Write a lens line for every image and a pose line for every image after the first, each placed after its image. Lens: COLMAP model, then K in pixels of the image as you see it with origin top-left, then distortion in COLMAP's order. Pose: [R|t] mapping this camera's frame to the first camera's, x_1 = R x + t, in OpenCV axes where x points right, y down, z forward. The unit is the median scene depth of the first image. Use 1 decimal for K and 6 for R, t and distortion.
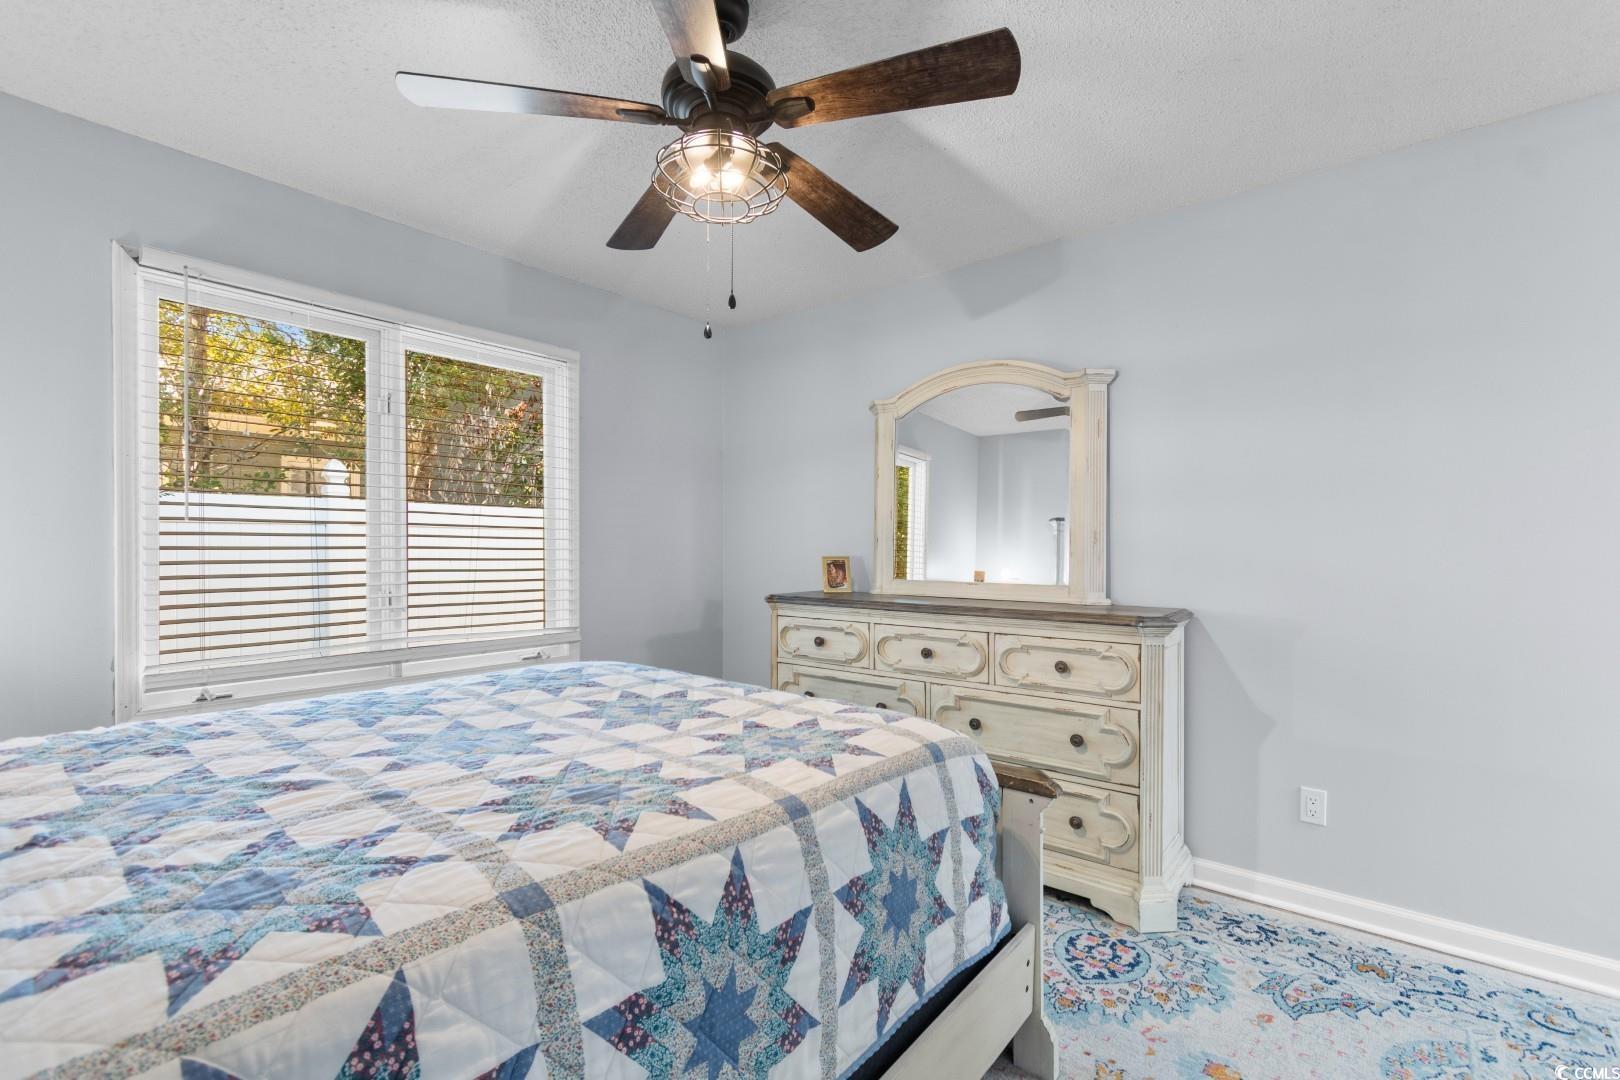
lens RADIAL K [[717.0, 0, 805.6], [0, 717.0, 555.9], [0, 0, 1]] dist [0.002171, -0.000750]
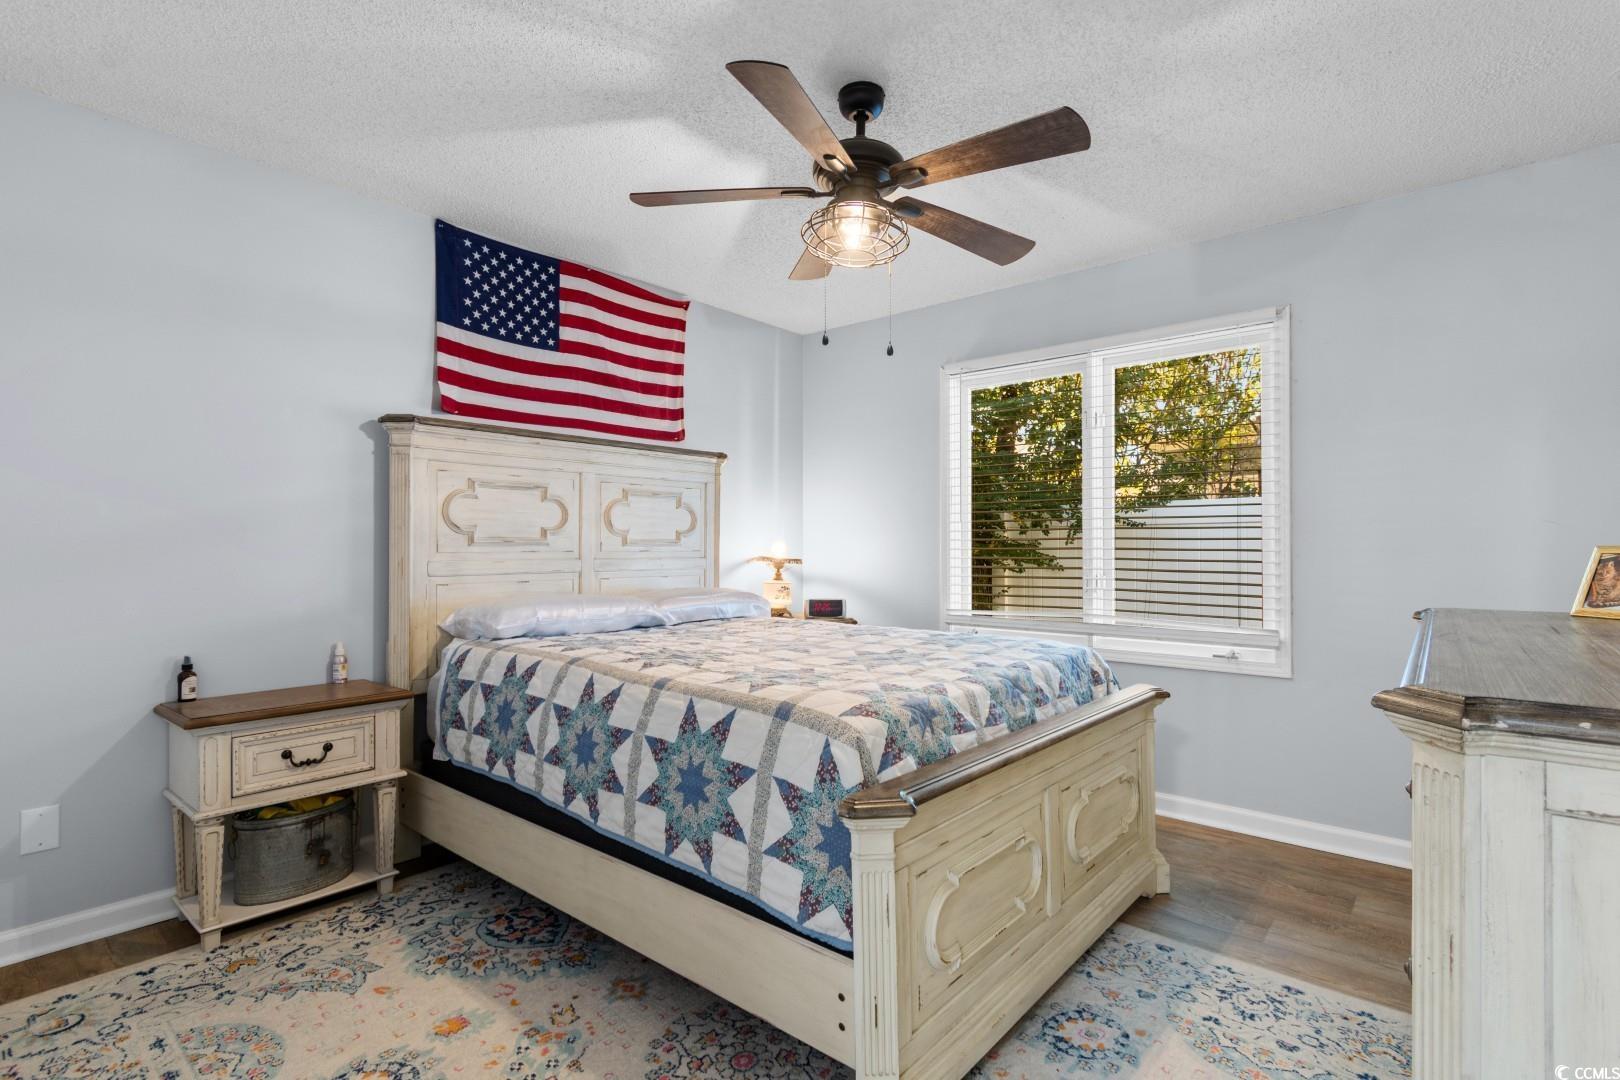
lens RADIAL K [[762.3, 0, 810.0], [0, 762.3, 540.0], [0, 0, 1]] dist [0.001212, 0.000120]
pose [[-0.011382, -0.008055, -0.999903, 1.466268], [-0.018000, 0.999807, -0.007850, 0.022079], [0.999773, 0.017909, -0.011525, 1.135781]]
